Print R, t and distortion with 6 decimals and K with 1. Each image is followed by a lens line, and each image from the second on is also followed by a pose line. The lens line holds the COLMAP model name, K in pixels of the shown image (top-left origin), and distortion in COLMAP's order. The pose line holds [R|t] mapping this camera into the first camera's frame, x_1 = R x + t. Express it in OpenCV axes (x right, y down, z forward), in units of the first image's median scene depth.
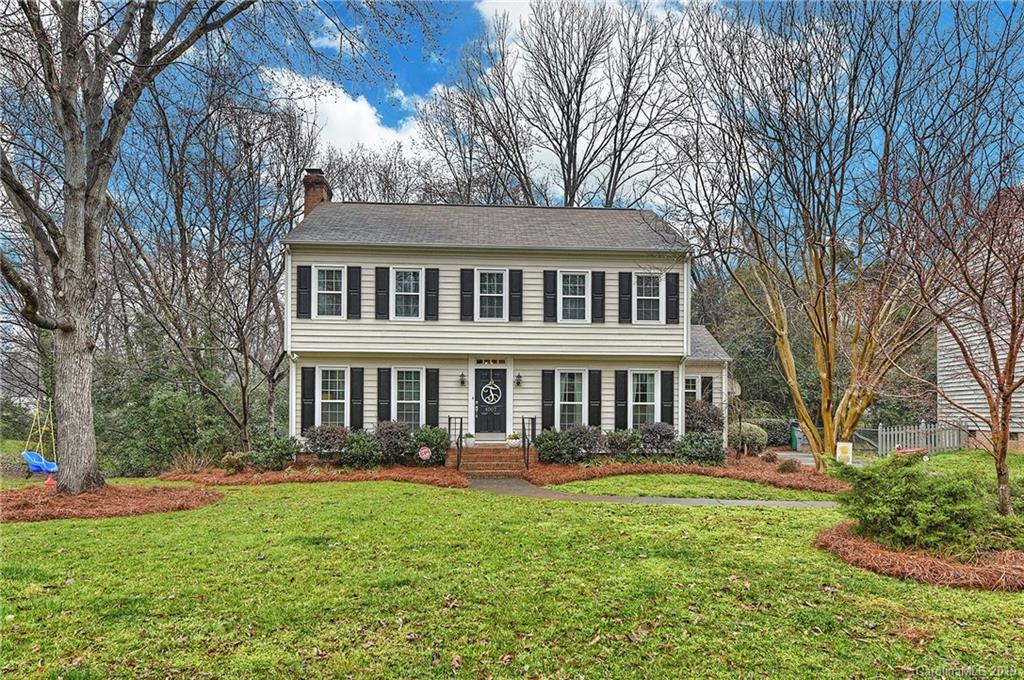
lens RADIAL K [[590.4, 0, 512.0], [0, 590.4, 340.0], [0, 0, 1]] dist [0.000782, 0.000021]
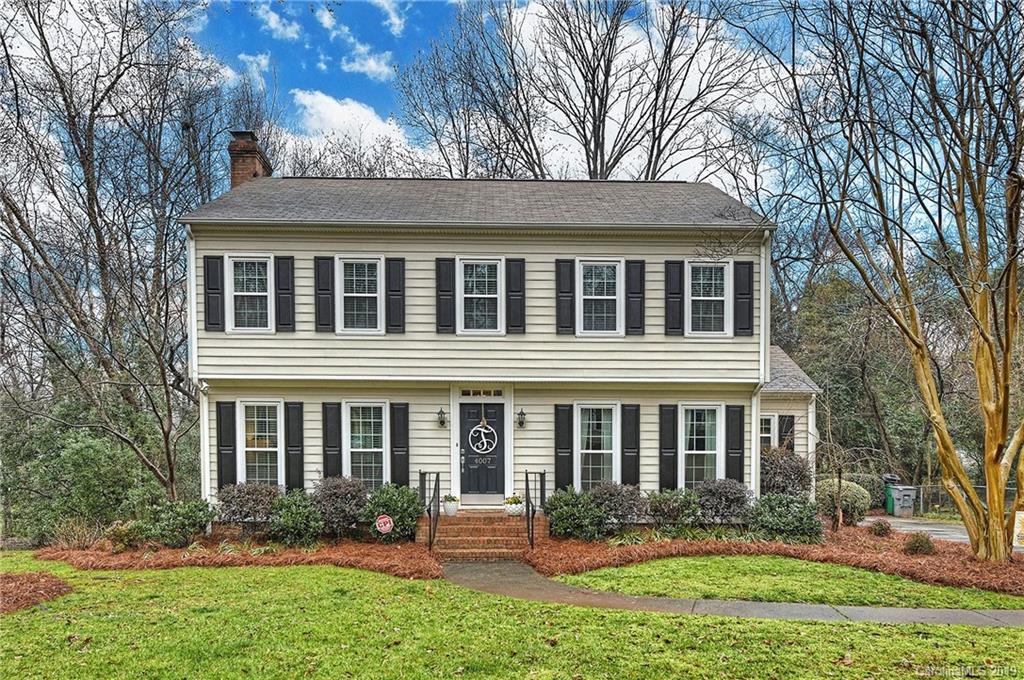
lens RADIAL K [[687.1, 0, 512.7], [0, 687.1, 380.2], [0, 0, 1]] dist [-0.001902, -0.000342]
pose [[0.999629, -0.003952, -0.026934, 0.023832], [0.003886, 0.999989, -0.002499, 0.024546], [0.026944, 0.002393, 0.999634, 0.189858]]
